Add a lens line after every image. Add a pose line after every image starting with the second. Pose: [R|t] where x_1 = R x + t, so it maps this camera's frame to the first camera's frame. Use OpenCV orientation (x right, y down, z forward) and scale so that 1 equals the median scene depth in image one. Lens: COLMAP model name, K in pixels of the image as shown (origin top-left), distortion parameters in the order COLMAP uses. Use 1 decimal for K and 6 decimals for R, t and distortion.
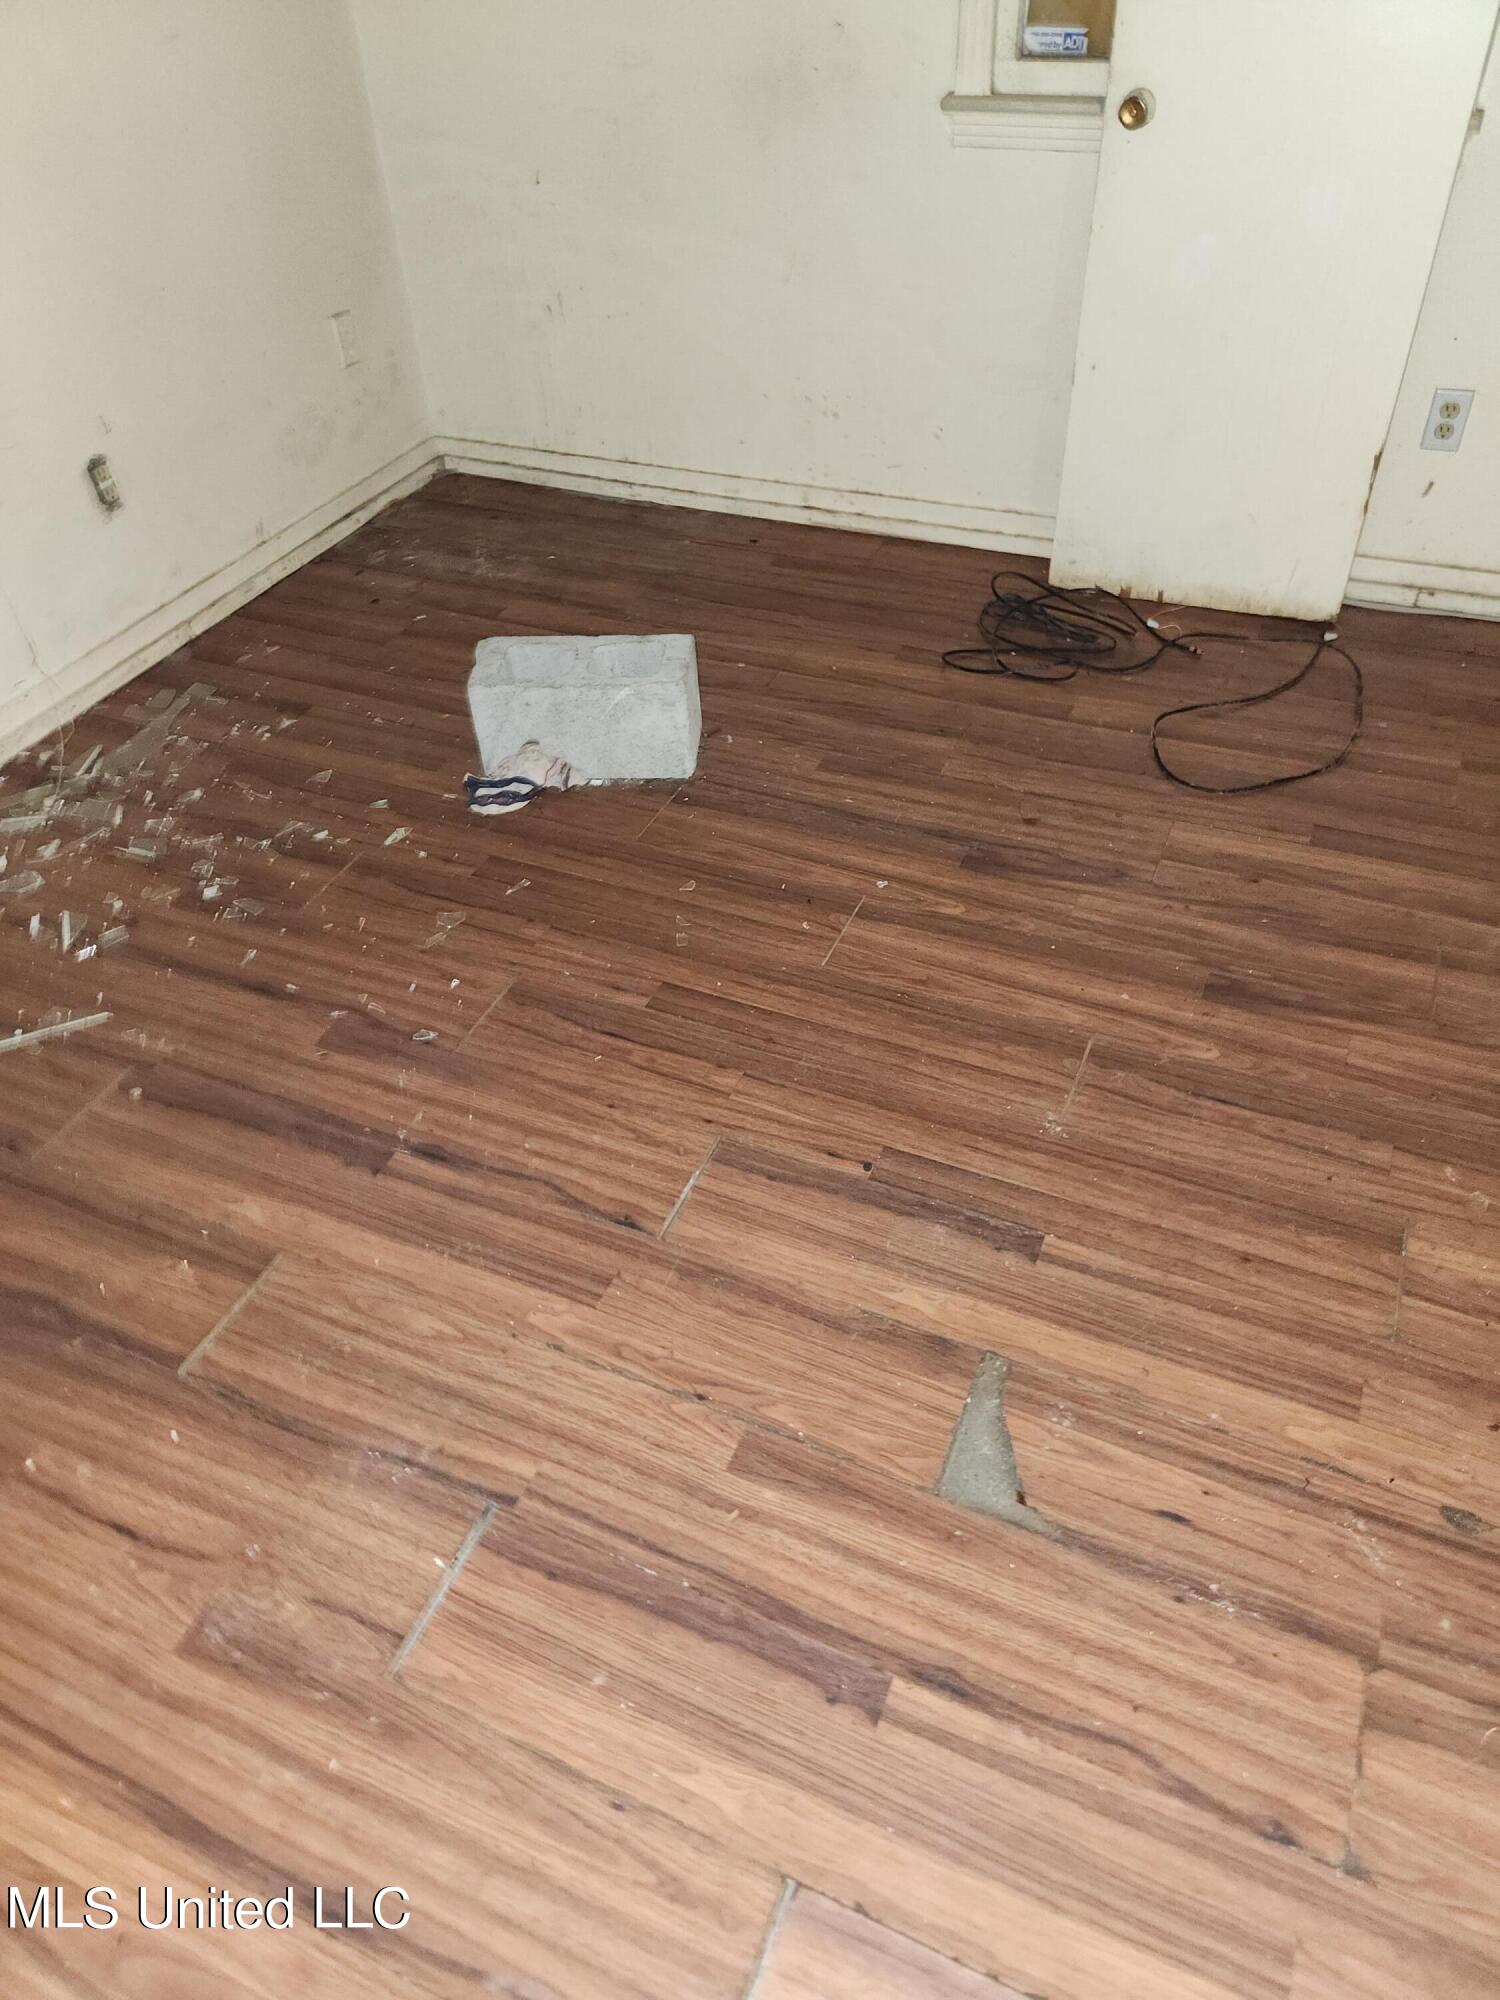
lens RADIAL K [[1393.8, 0, 750.0], [0, 1393.8, 1000.0], [0, 0, 1]] dist [0.084609, -0.078890]
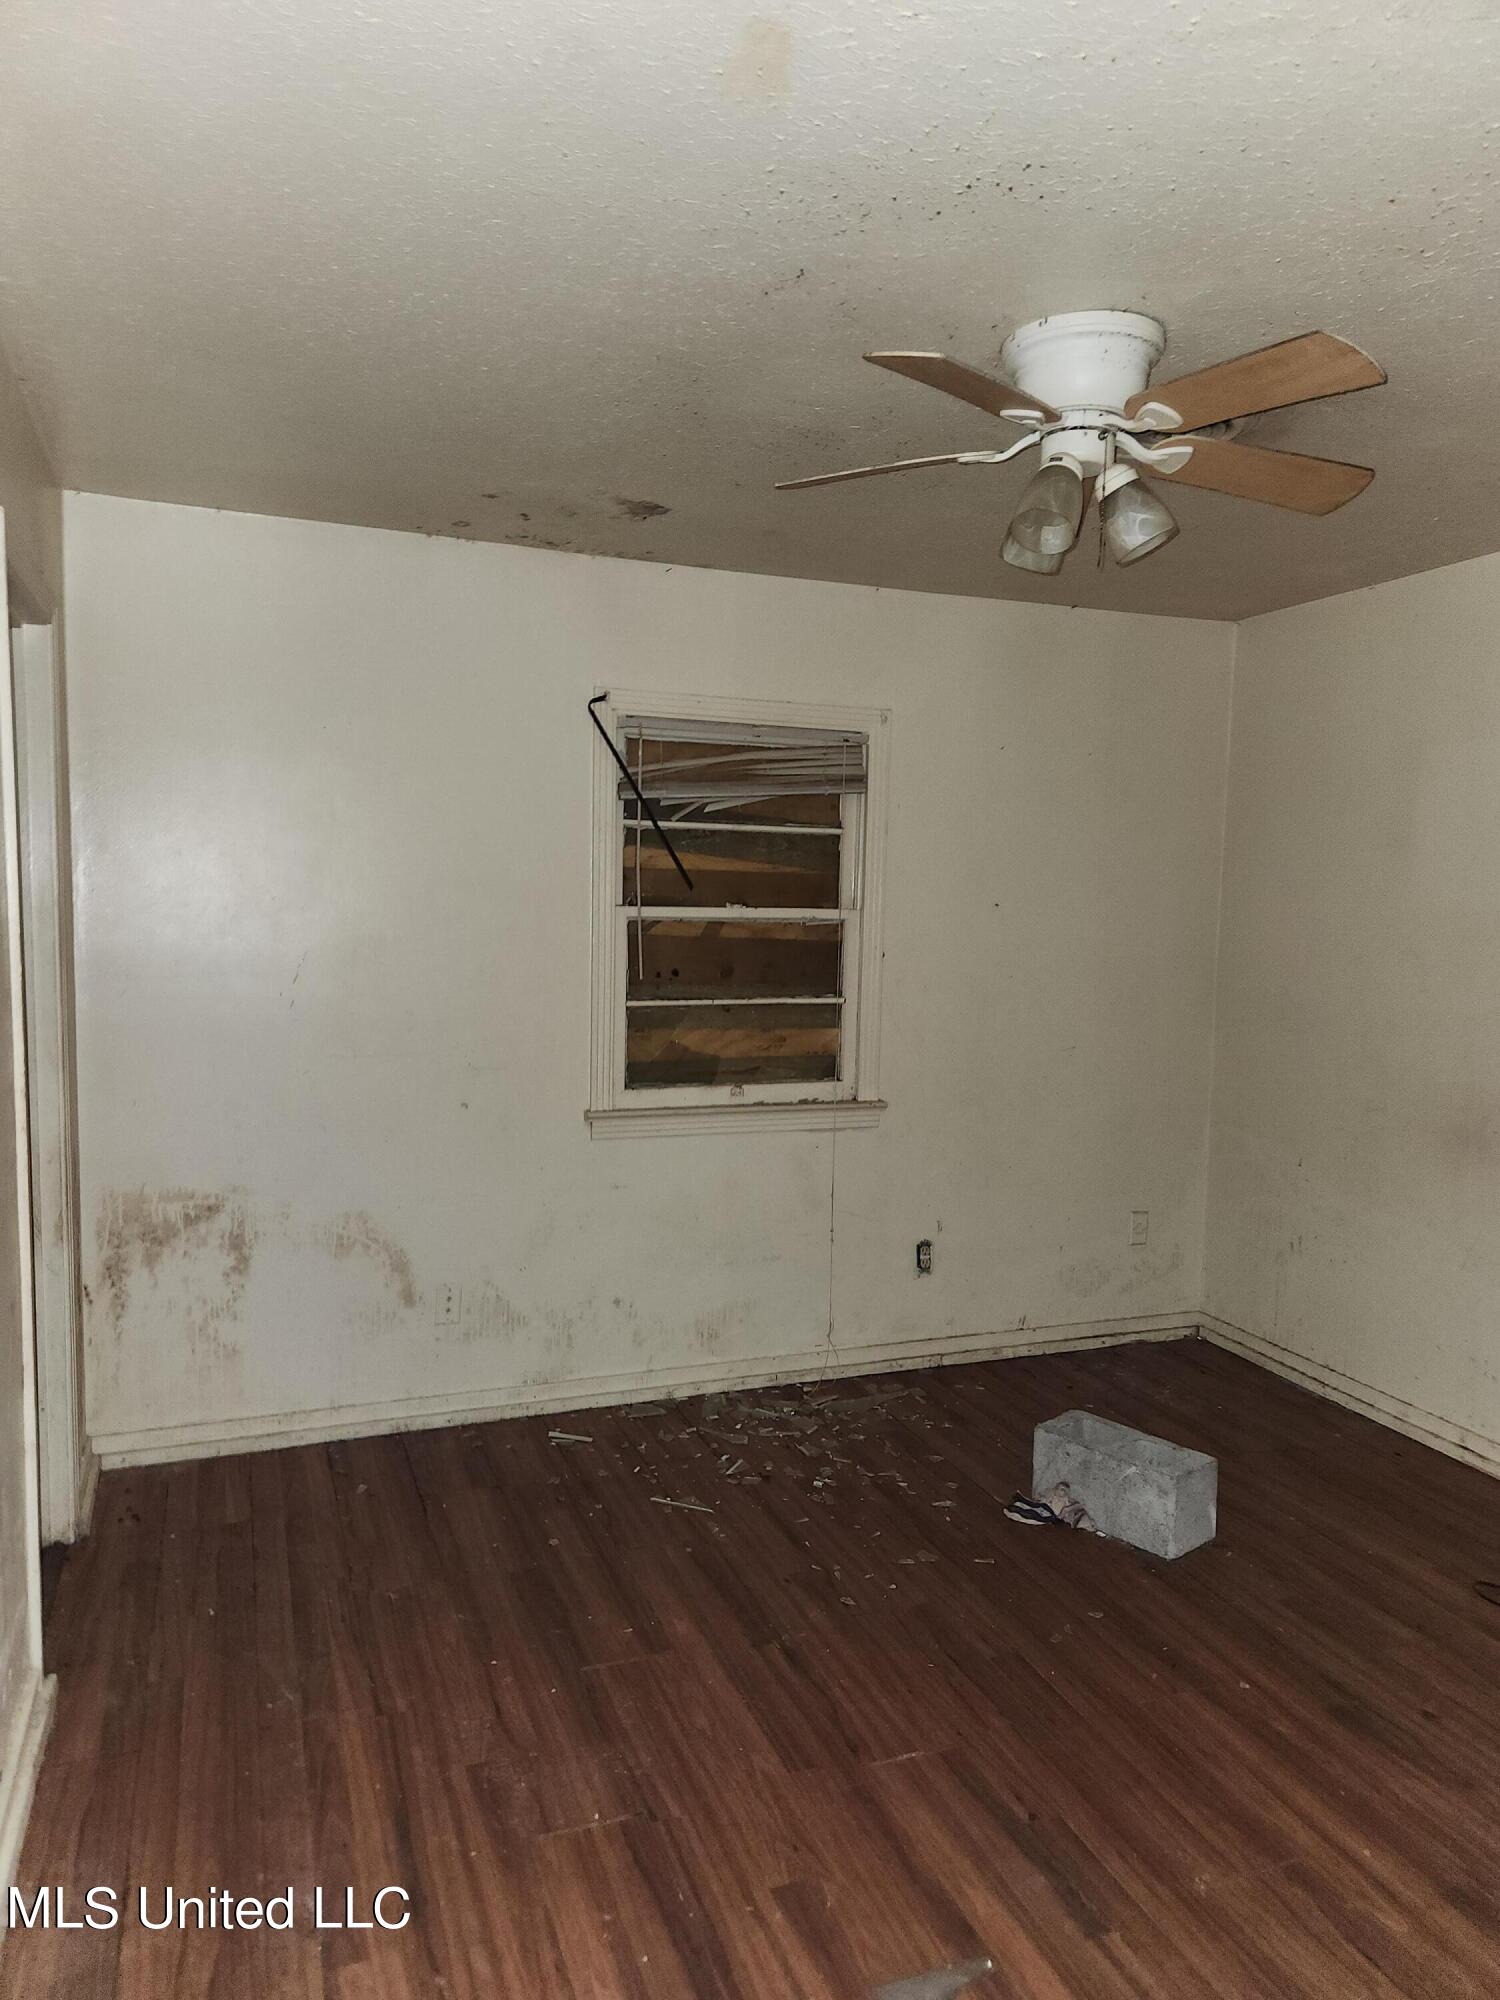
lens RADIAL K [[1393.8, 0, 750.0], [0, 1393.8, 1000.0], [0, 0, 1]] dist [0.084609, -0.078890]
pose [[0.699038, 0.111810, -0.706289, 0.605543], [-0.506905, 0.774140, -0.379150, 0.137980], [0.504374, 0.623061, 0.597831, -0.280007]]
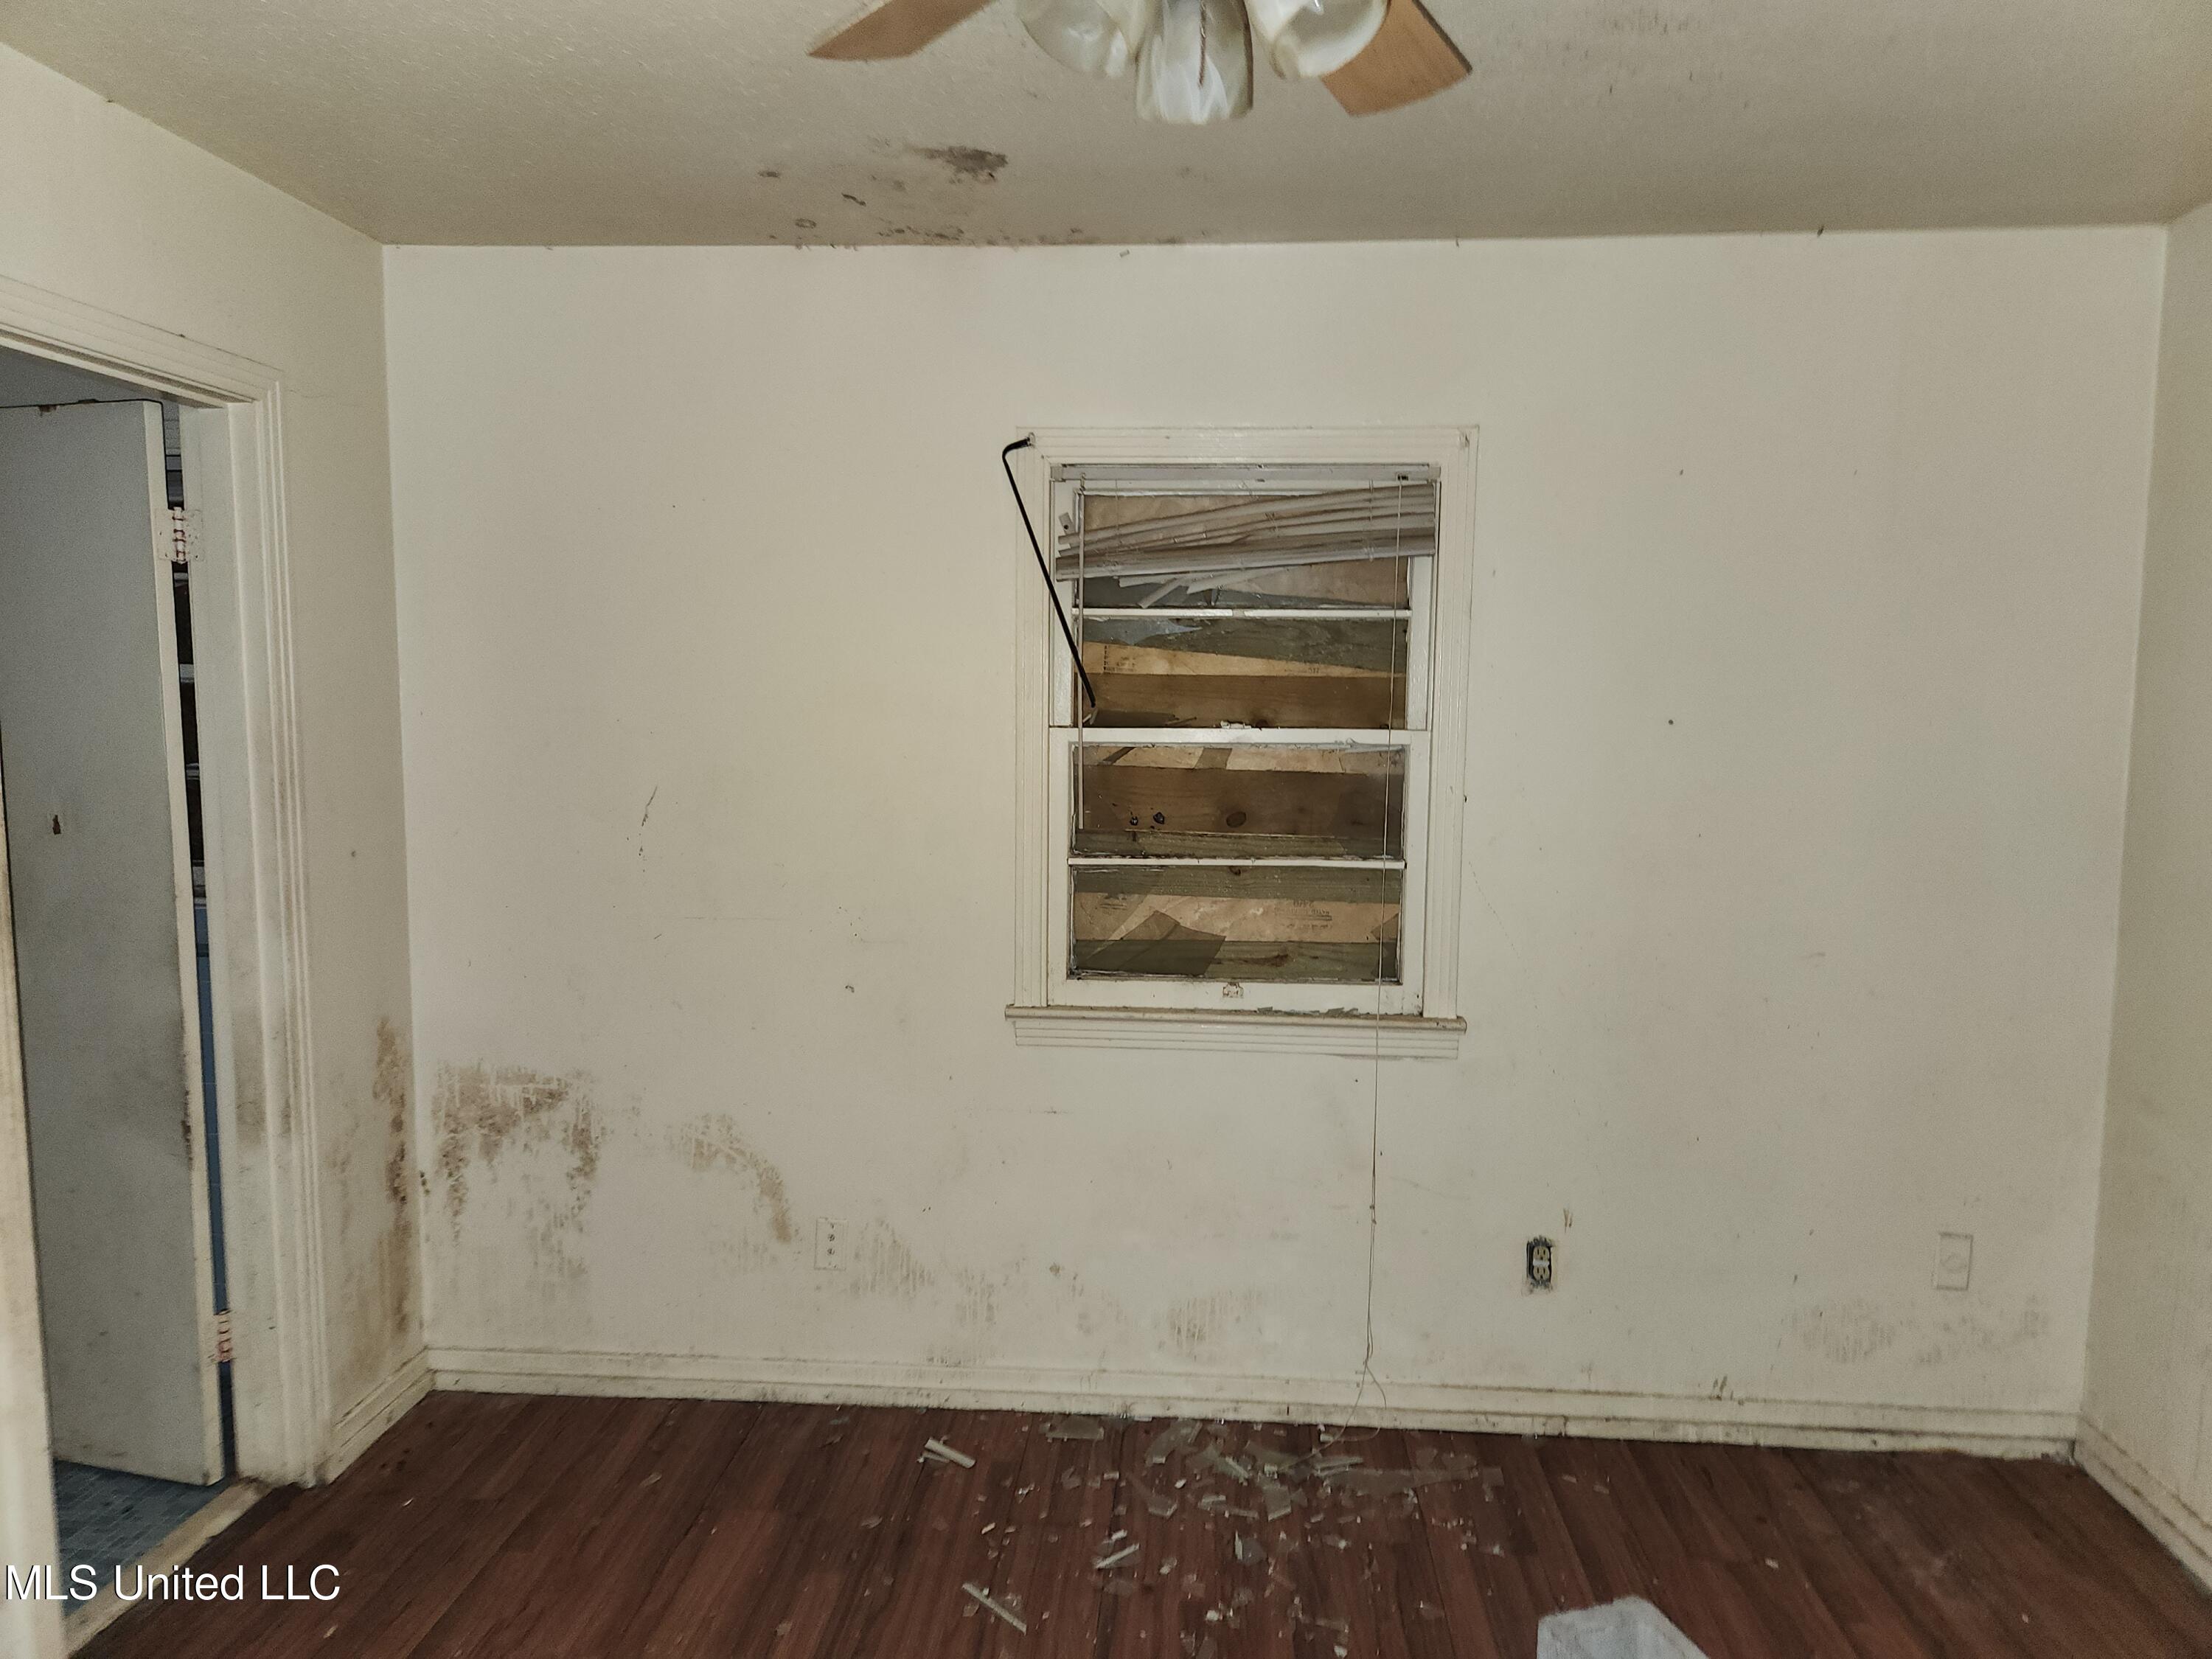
lens RADIAL K [[1482.7, 0, 1153.1], [0, 1482.7, 806.9], [0, 0, 1]] dist [0.076592, -0.073802]
pose [[0.322829, 0.124799, -0.938193, 0.549486], [-0.637786, 0.761086, -0.118220, -0.373596], [0.699292, 0.636532, 0.325296, 0.276156]]
